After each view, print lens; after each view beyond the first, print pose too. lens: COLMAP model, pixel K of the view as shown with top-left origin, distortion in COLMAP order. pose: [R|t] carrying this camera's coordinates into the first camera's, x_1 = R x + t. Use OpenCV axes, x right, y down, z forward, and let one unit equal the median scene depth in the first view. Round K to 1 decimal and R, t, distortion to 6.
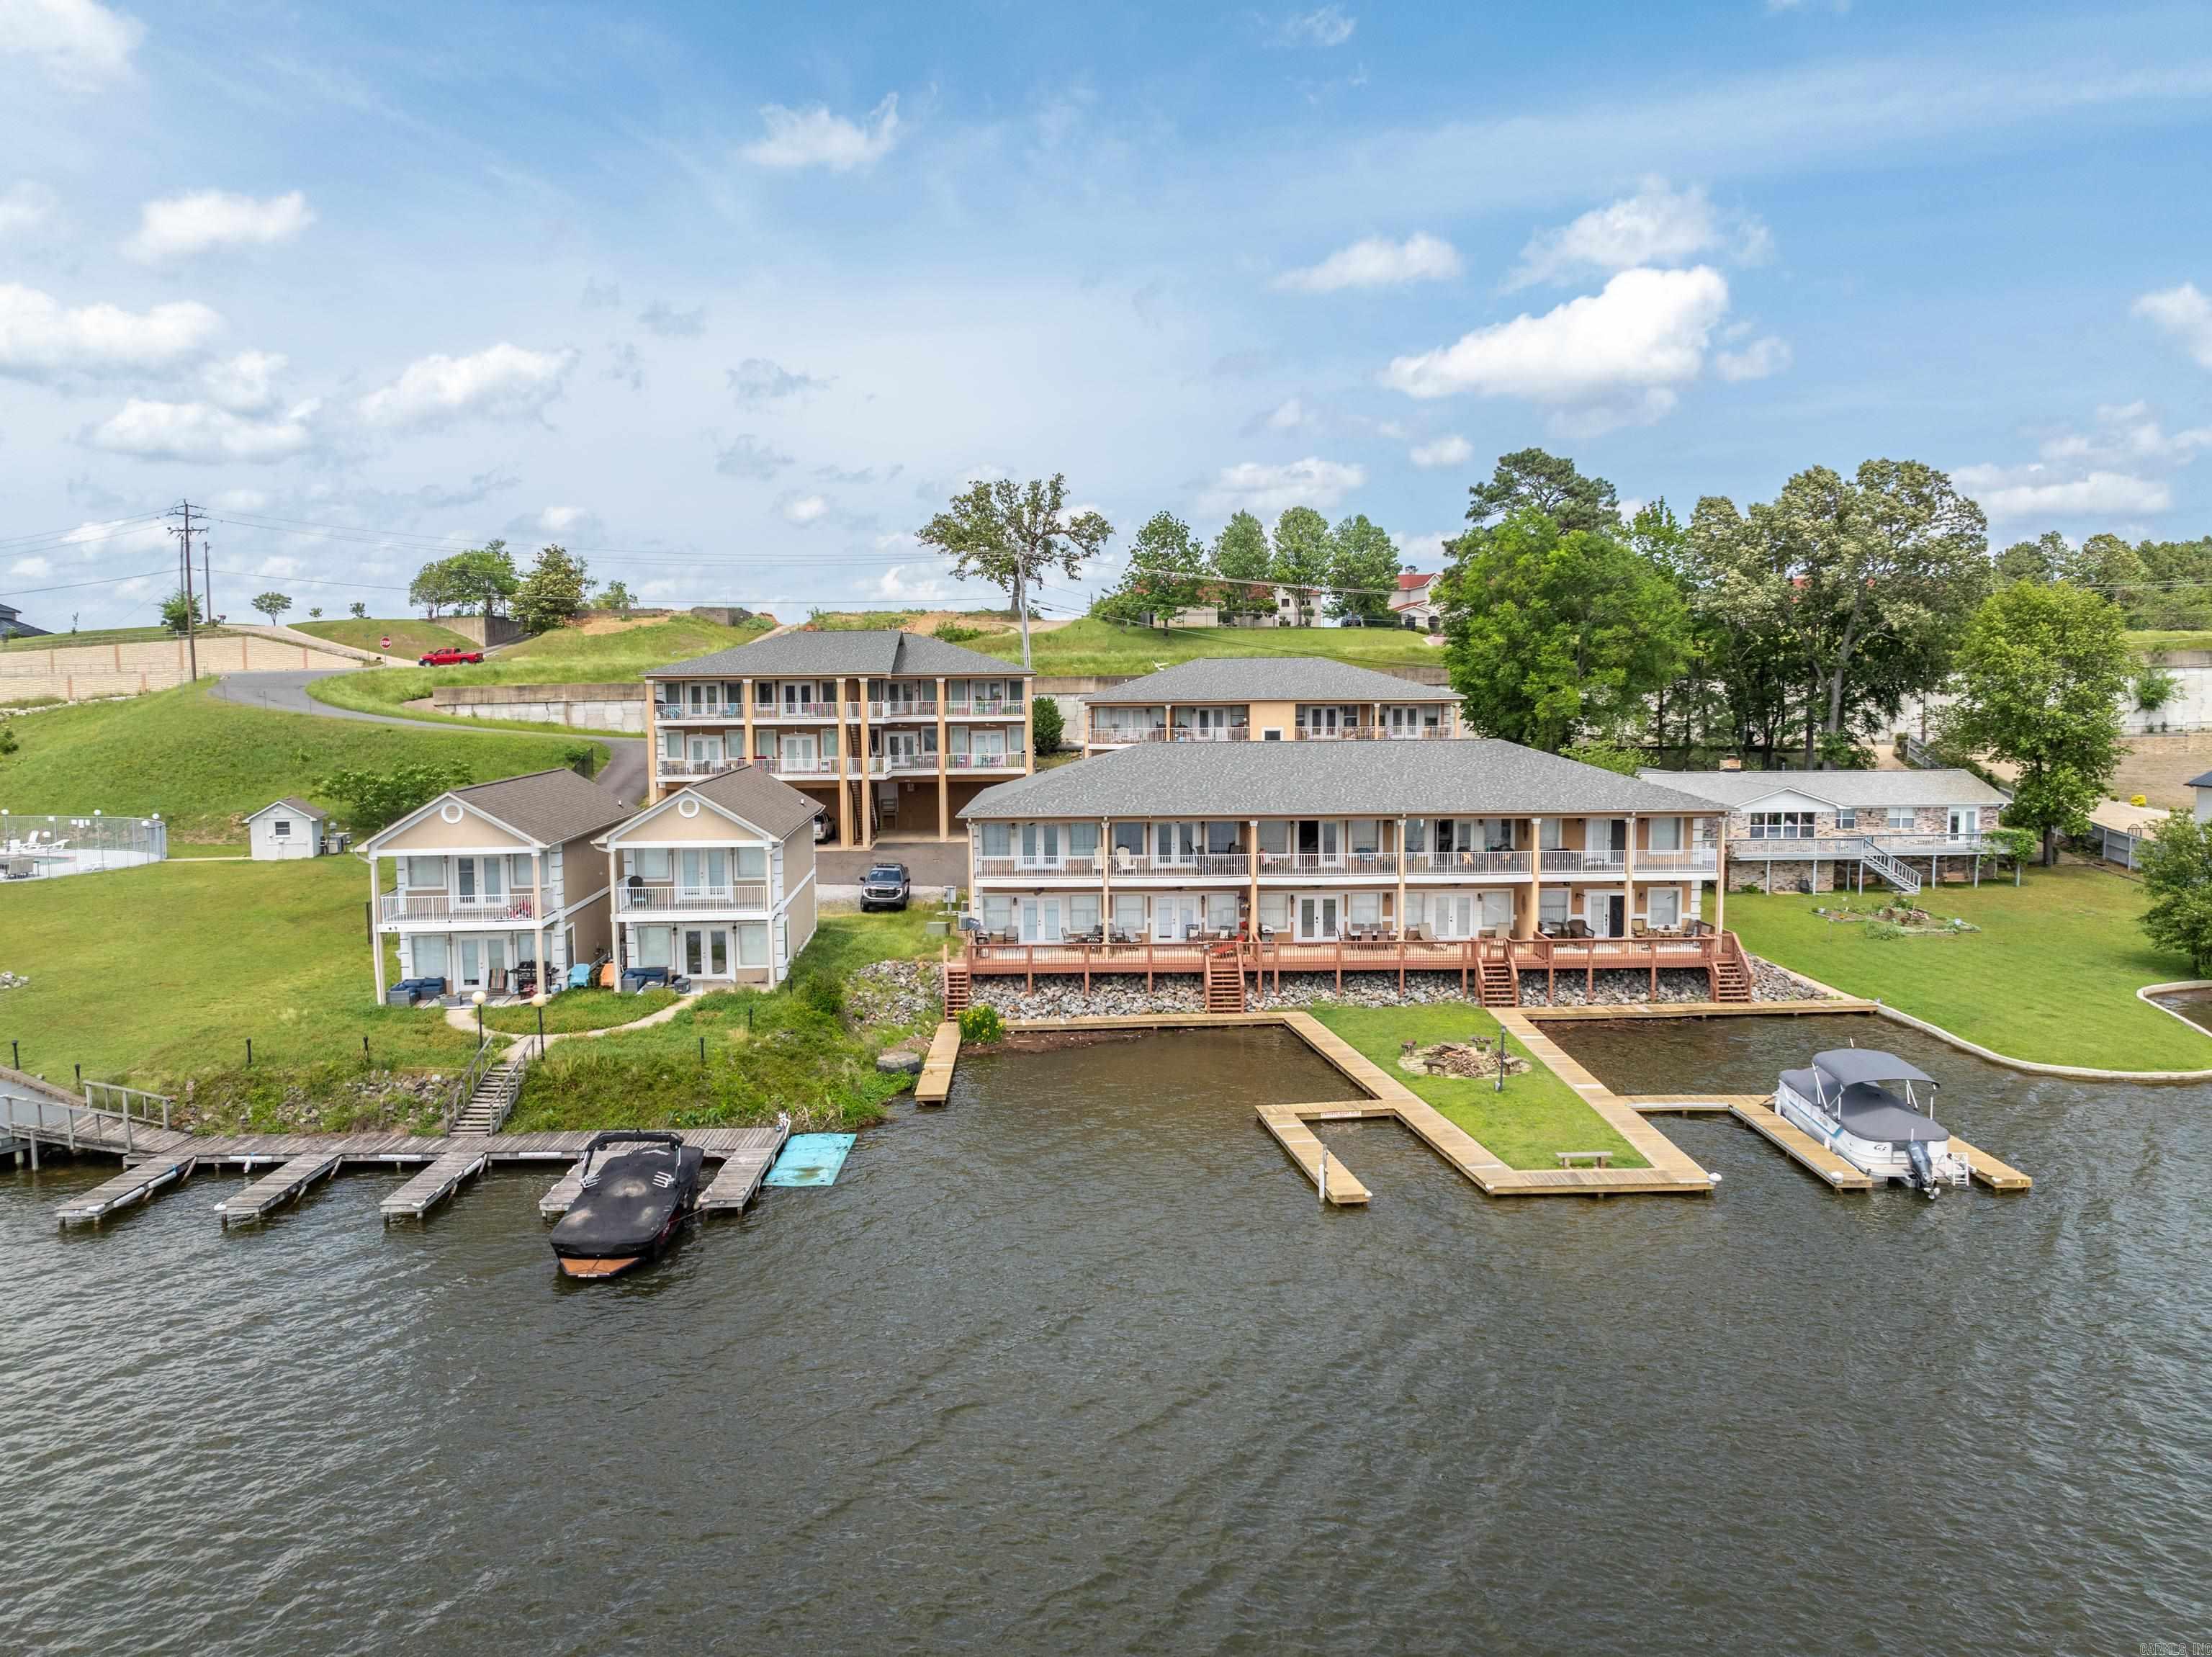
lens RADIAL K [[1556.7, 0, 1118.5], [0, 1556.7, 829.0], [0, 0, 1]] dist [-0.022337, 0.006535]
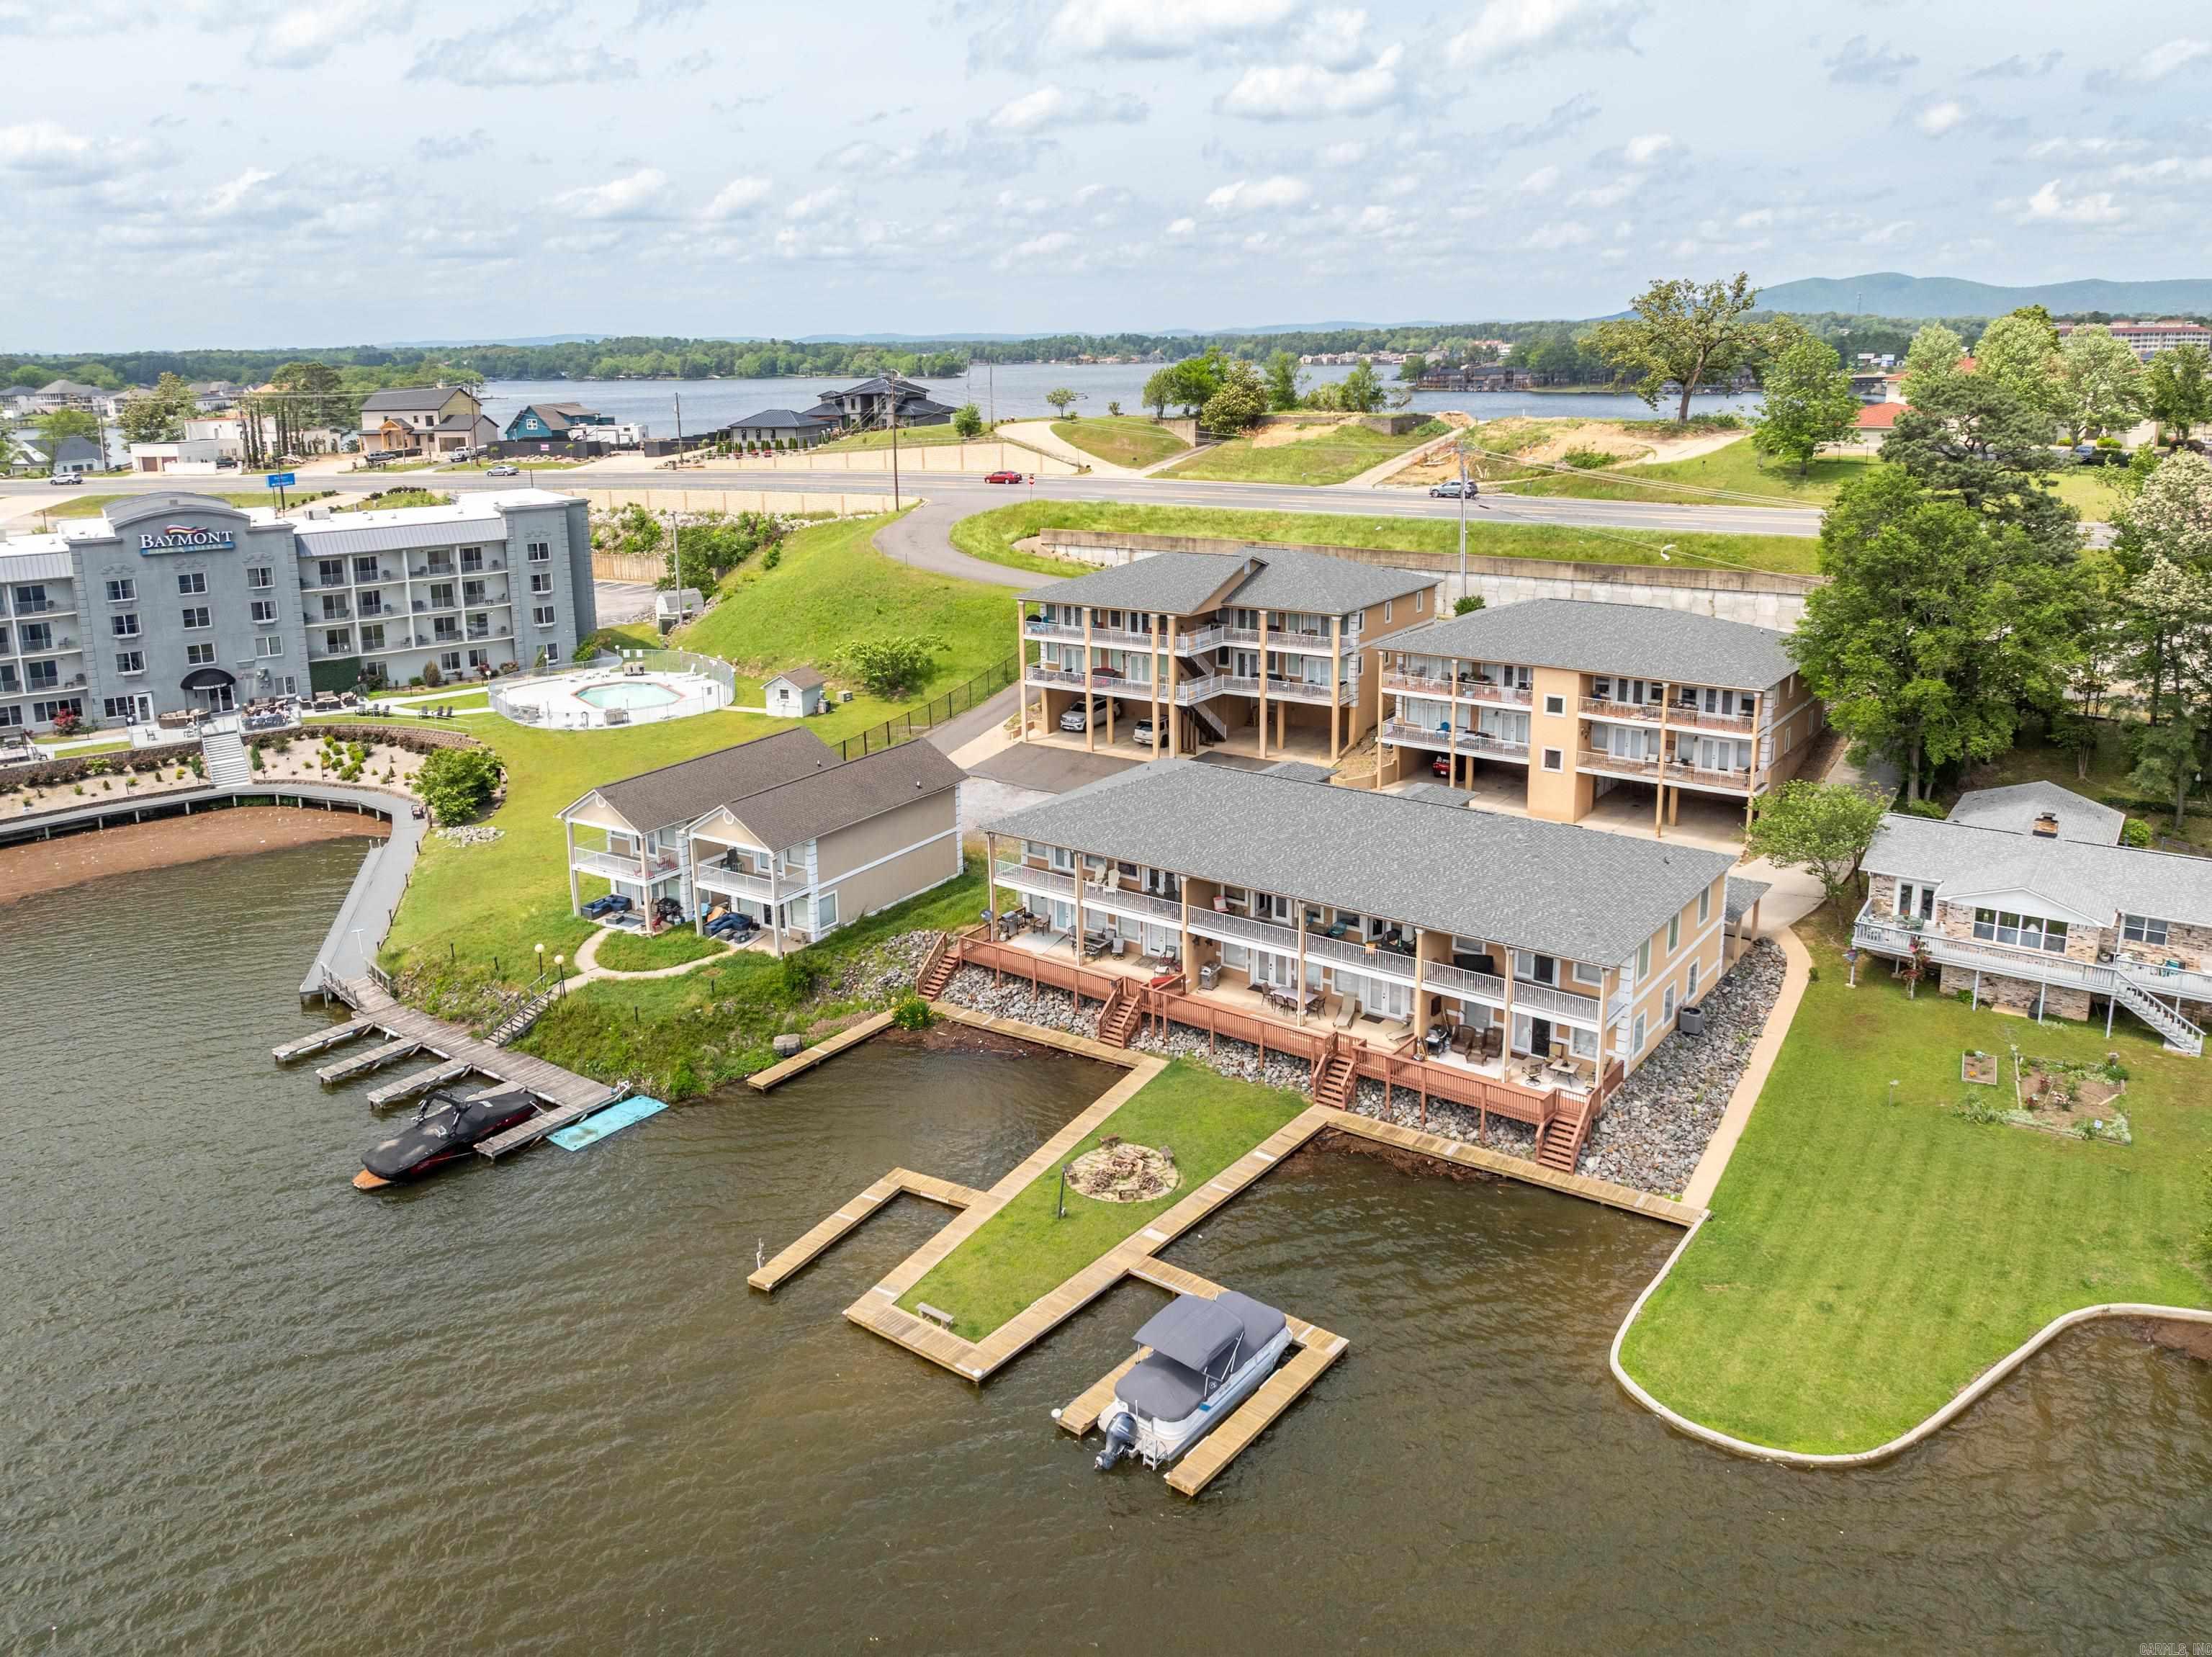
lens RADIAL K [[1596.7, 0, 1115.2], [0, 1596.7, 681.6], [0, 0, 1]] dist [-0.019275, -0.006949]
pose [[0.791651, 0.123420, -0.598378, 0.677298], [-0.046385, 0.988699, 0.142559, -0.287859], [0.609210, -0.085102, 0.788429, 0.085181]]
